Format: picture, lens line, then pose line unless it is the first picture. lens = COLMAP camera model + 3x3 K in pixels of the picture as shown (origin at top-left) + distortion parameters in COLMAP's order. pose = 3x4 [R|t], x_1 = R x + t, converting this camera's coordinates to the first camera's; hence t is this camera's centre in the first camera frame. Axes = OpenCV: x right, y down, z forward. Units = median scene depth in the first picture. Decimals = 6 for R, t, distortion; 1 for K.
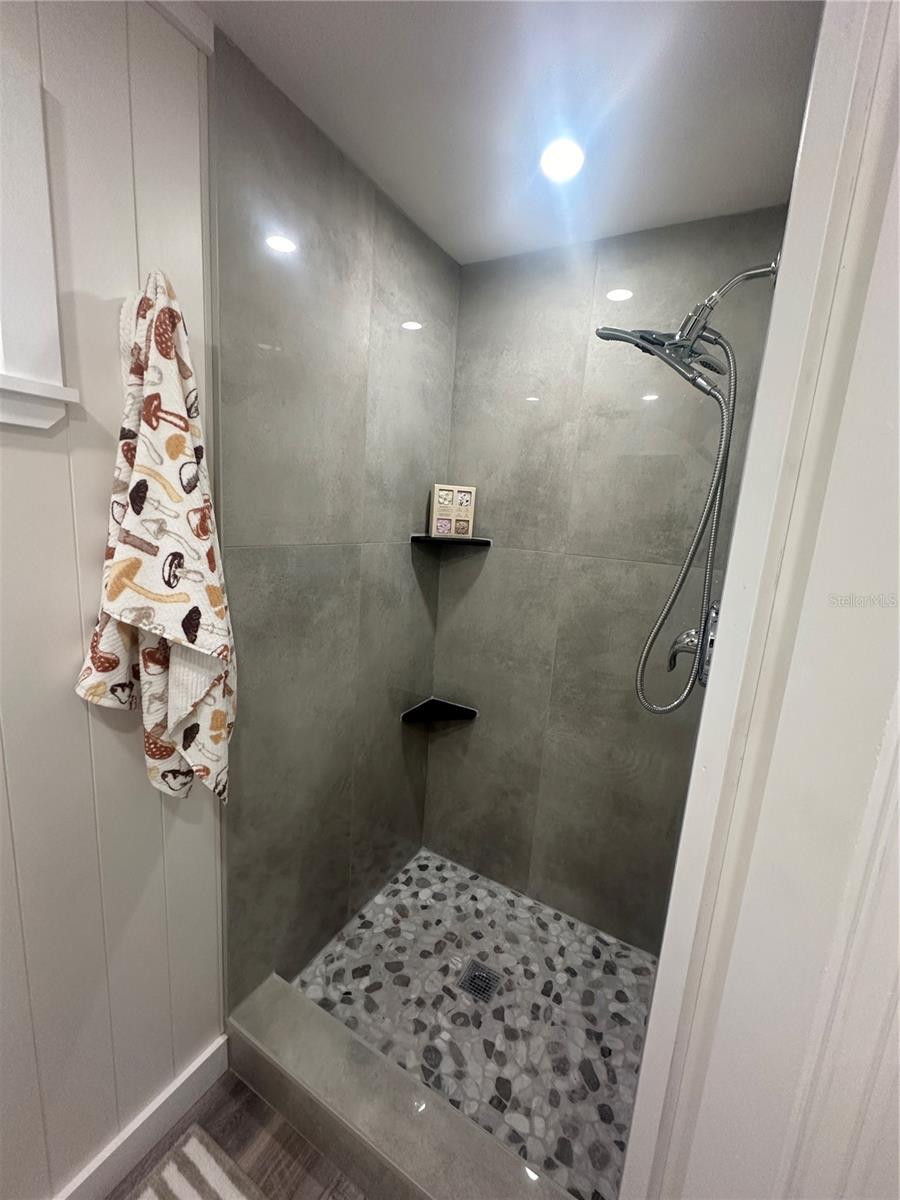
lens RADIAL K [[477.8, 0, 450.7], [0, 477.8, 600.8], [0, 0, 1]] dist [-0.001204, 0.000808]
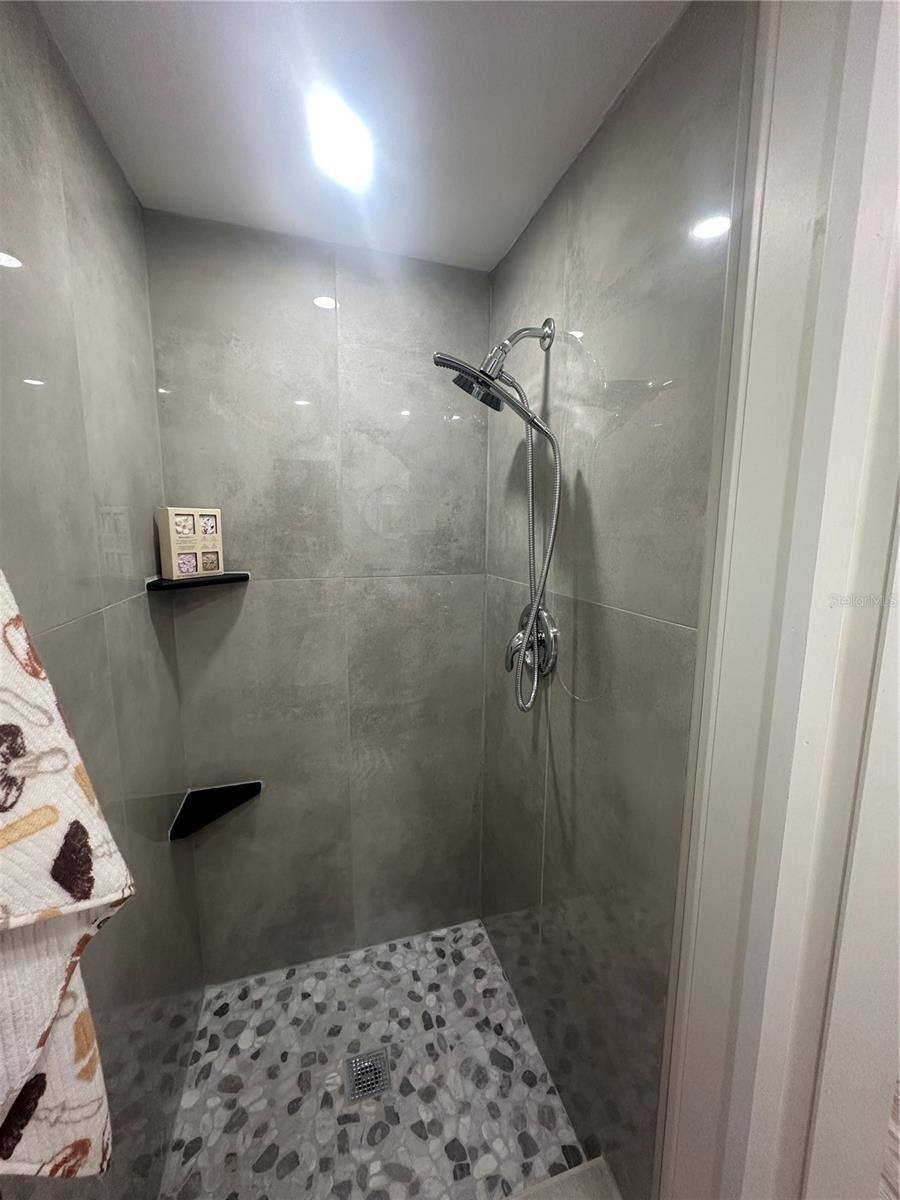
lens RADIAL K [[477.8, 0, 450.7], [0, 477.8, 600.8], [0, 0, 1]] dist [-0.001204, 0.000808]
pose [[0.684761, -0.174750, 0.707506, -0.277679], [0.174080, 0.981943, 0.074051, -0.084960], [-0.707671, 0.072455, 0.702817, 0.200545]]
